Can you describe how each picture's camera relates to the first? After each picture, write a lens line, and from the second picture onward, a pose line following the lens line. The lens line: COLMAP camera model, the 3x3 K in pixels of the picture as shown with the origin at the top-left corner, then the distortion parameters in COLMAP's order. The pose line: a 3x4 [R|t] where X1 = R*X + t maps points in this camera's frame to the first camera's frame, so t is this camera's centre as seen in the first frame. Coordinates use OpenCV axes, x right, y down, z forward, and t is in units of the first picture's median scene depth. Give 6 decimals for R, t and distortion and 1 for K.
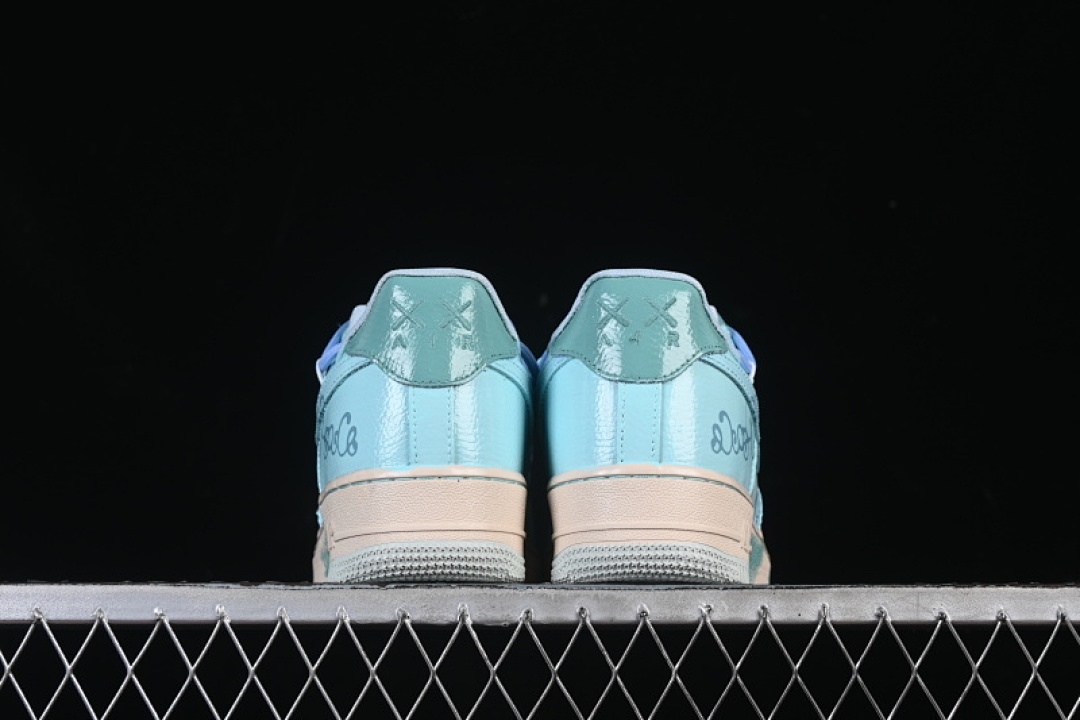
lens RADIAL K [[2431.4, 0, 541.9], [0, 2431.4, 362.3], [0, 0, 1]] dist [0.051557, 0.000000]
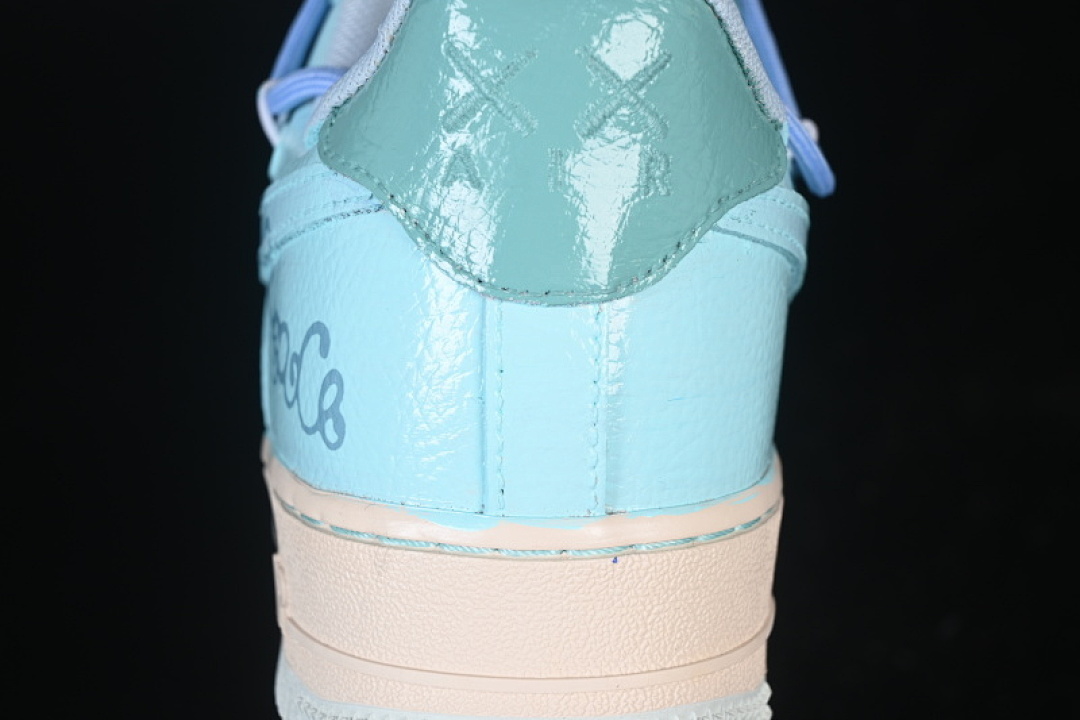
lens RADIAL K [[2431.4, 0, 539.8], [0, 2431.4, 359.7], [0, 0, 1]] dist [0.051557, 0.000000]
pose [[0.998548, 0.044280, -0.030684, -0.035223], [-0.031815, 0.944347, 0.327409, -0.098286], [0.043474, -0.325957, 0.944385, 0.655008]]
